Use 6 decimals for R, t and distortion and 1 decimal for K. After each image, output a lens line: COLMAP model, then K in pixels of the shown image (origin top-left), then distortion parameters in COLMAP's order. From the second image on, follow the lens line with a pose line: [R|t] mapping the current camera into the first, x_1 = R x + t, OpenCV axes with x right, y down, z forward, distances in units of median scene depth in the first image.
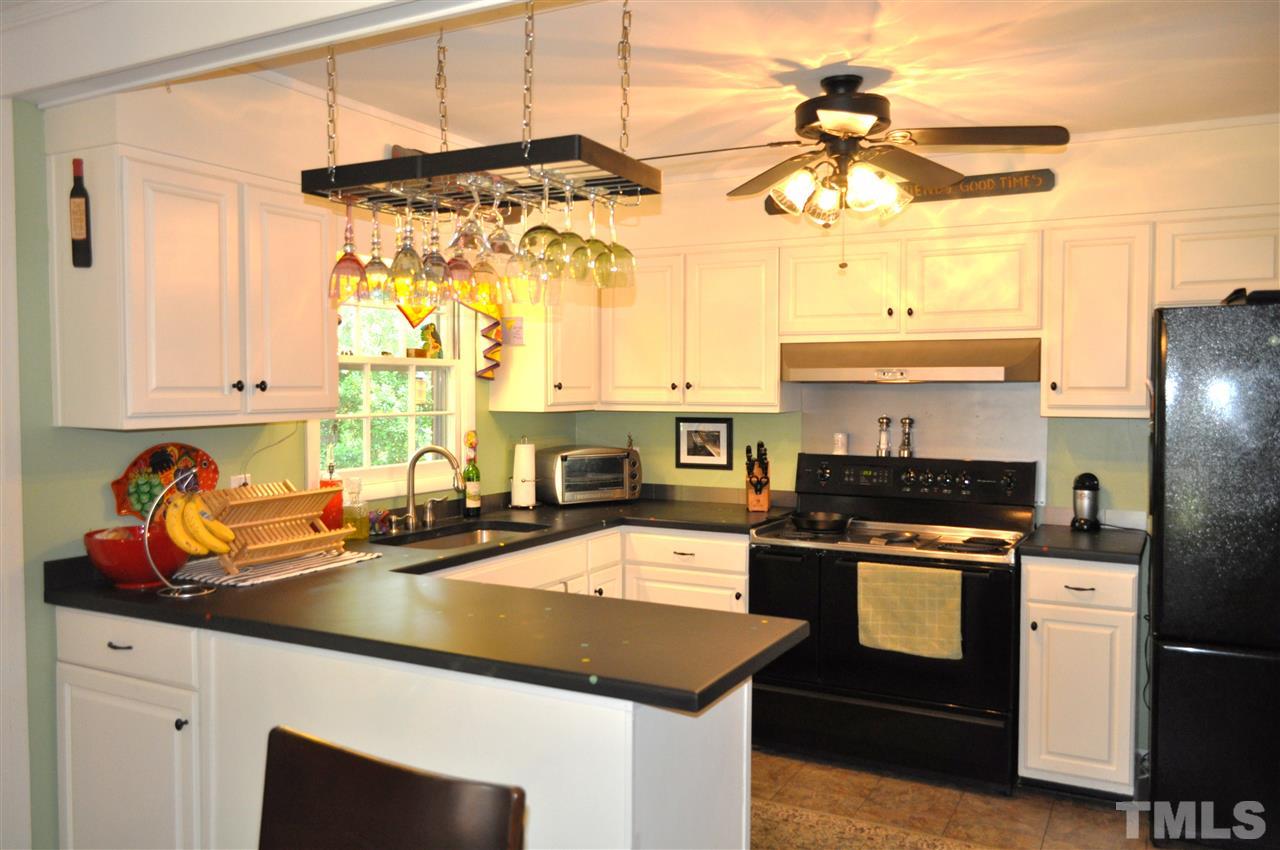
lens RADIAL K [[991.5, 0, 642.1], [0, 991.5, 427.1], [0, 0, 1]] dist [-0.011203, 0.000836]
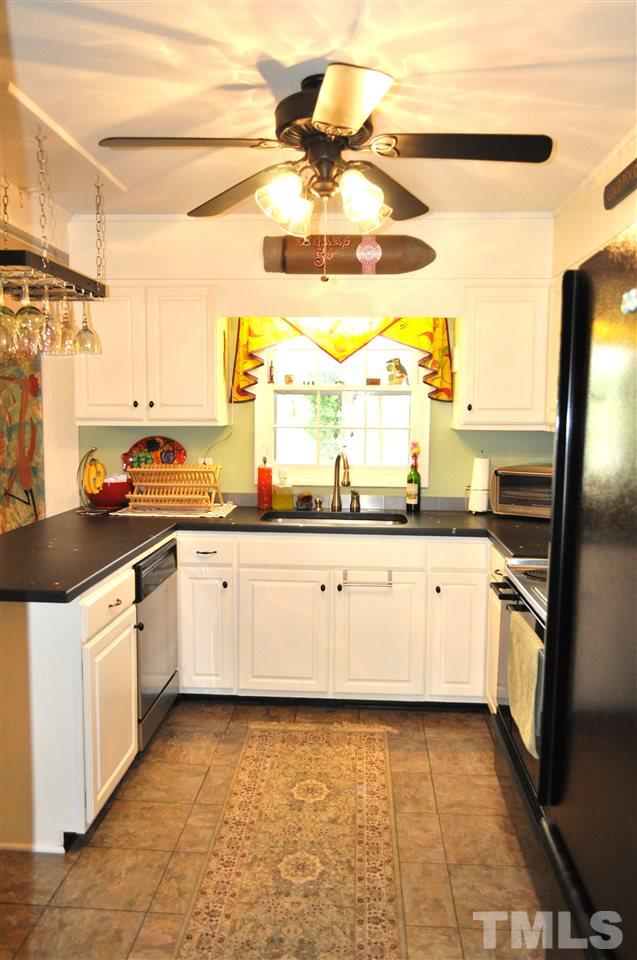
lens RADIAL K [[749.2, 0, 318.5], [0, 749.2, 480.0], [0, 0, 1]] dist [-0.005624, -0.001580]
pose [[0.414375, 0.091709, -0.905474, 0.718241], [-0.047451, 0.995734, 0.079136, -0.021049], [0.908868, 0.010174, 0.416959, 0.562727]]
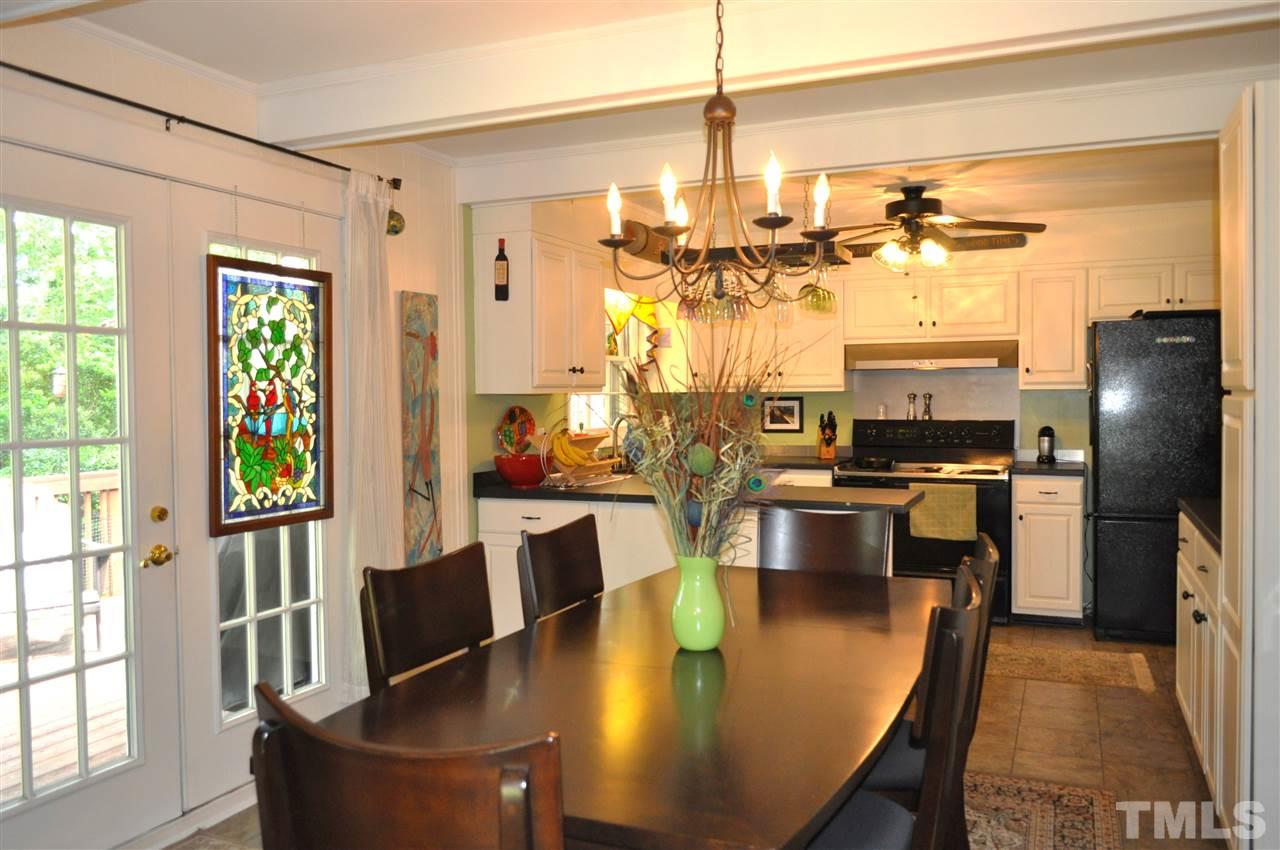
lens RADIAL K [[991.5, 0, 642.1], [0, 991.5, 427.1], [0, 0, 1]] dist [-0.011203, 0.000836]
pose [[0.996423, -0.012354, 0.083600, -0.328911], [0.013006, 0.999889, -0.007249, 0.052673], [-0.083501, 0.008310, 0.996473, -0.522346]]
